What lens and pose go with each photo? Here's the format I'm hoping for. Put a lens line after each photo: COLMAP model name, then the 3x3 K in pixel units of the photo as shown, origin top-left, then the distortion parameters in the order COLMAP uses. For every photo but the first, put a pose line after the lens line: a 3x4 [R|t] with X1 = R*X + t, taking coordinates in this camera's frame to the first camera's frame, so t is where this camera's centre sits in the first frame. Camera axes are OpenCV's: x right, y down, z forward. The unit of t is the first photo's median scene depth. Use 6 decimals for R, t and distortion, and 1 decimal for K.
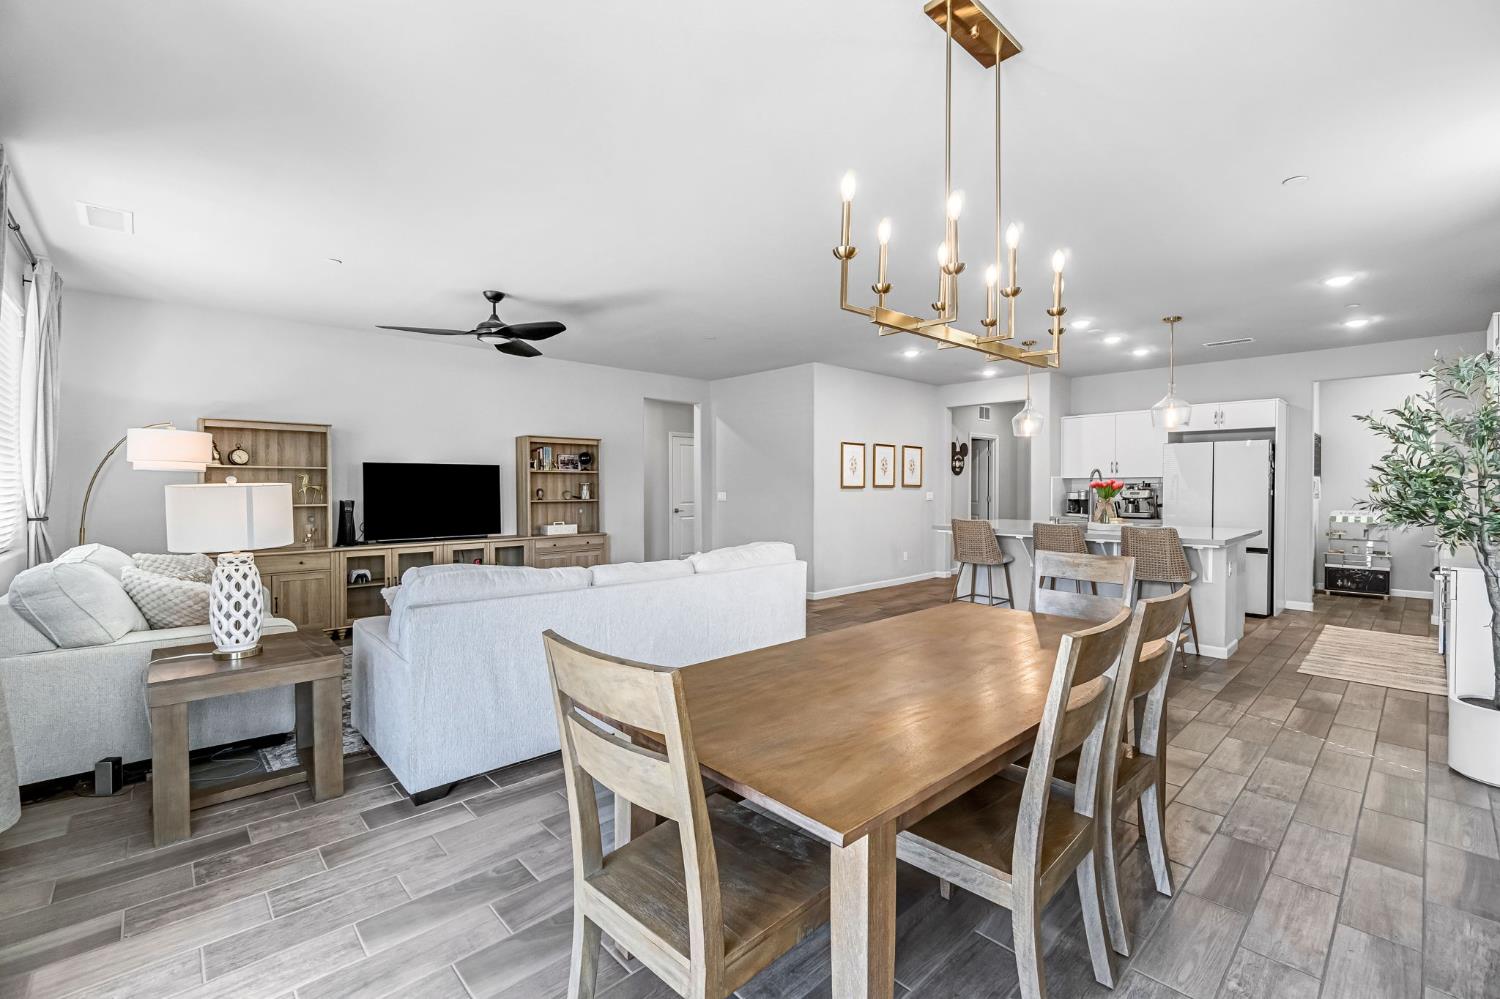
lens RADIAL K [[650.3, 0, 742.7], [0, 650.3, 493.6], [0, 0, 1]] dist [-0.012371, 0.000846]
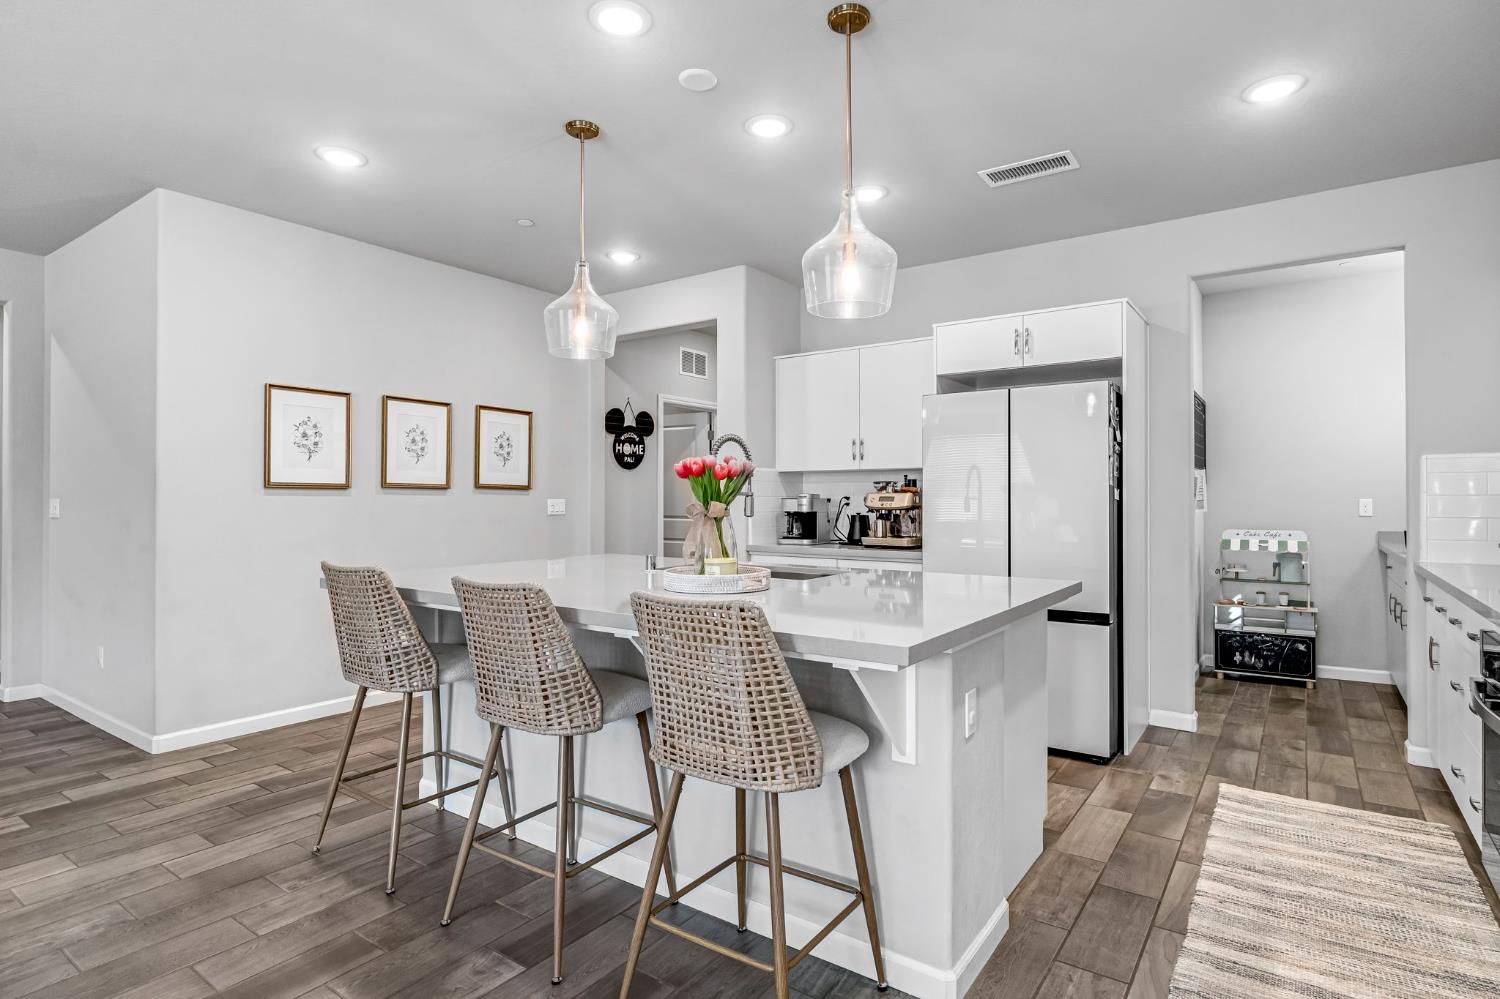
lens RADIAL K [[785.5, 0, 758.2], [0, 785.5, 495.8], [0, 0, 1]] dist [0.004027, 0.001010]
pose [[0.977122, 0.001086, 0.212678, 0.368362], [0.002924, 0.999824, -0.018539, 0.007968], [-0.212661, 0.018736, 0.976946, 0.411261]]
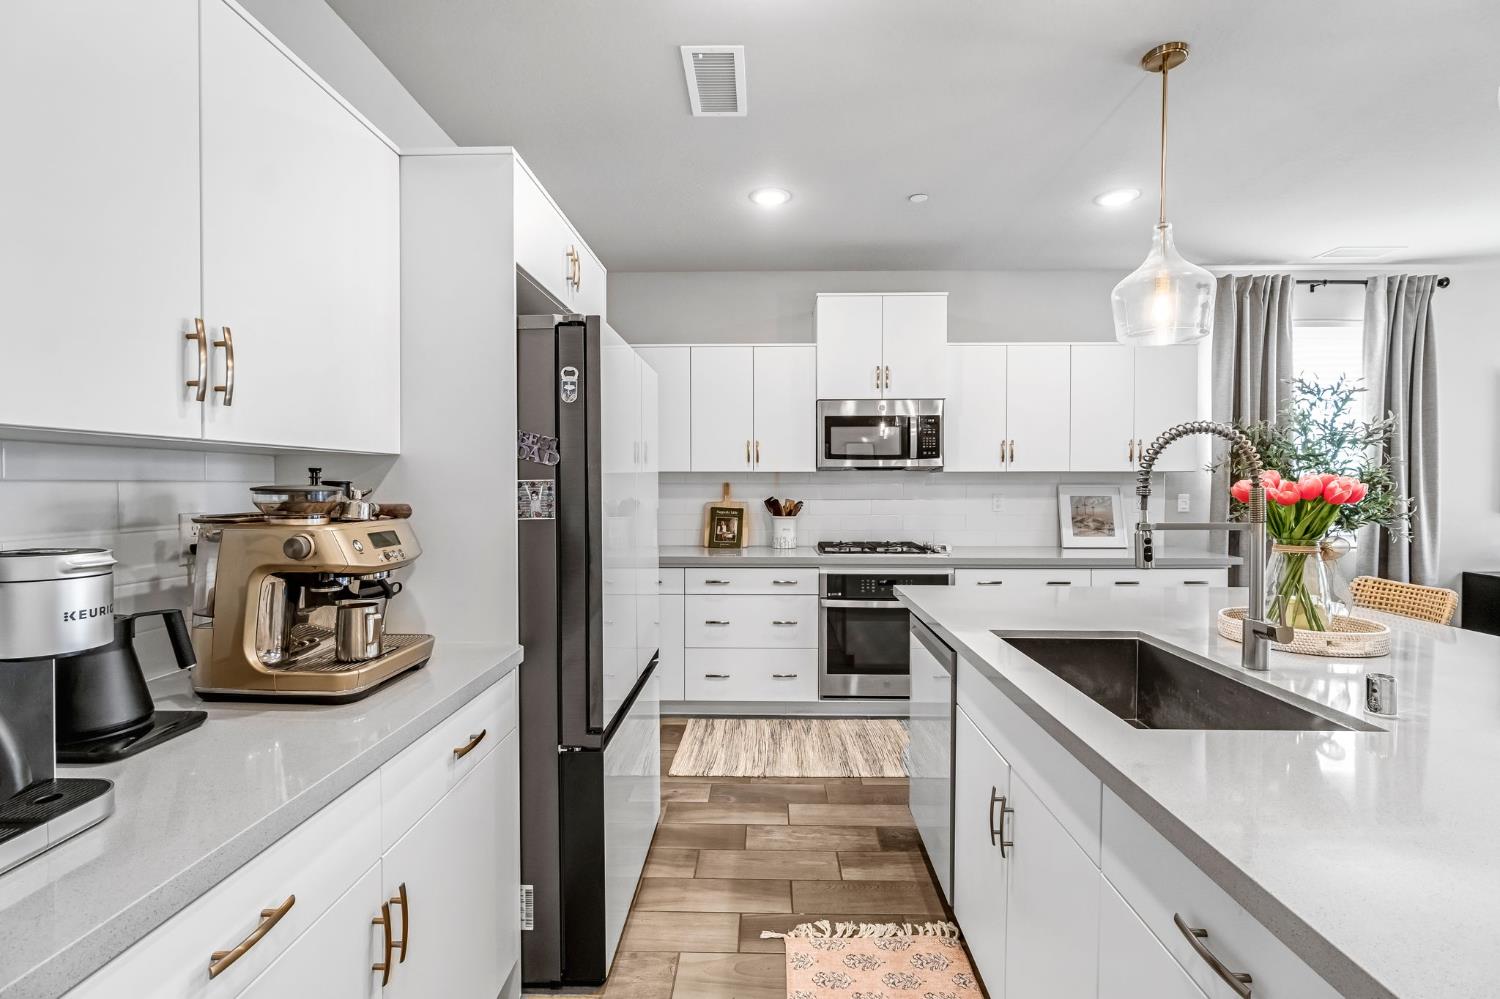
lens RADIAL K [[650.3, 0, 763.1], [0, 650.3, 499.2], [0, 0, 1]] dist [-0.012371, 0.000846]
pose [[-0.723404, -0.011184, 0.690335, 0.409088], [0.005790, 0.999735, 0.022265, -0.010592], [-0.690401, 0.020103, -0.723148, 1.022575]]
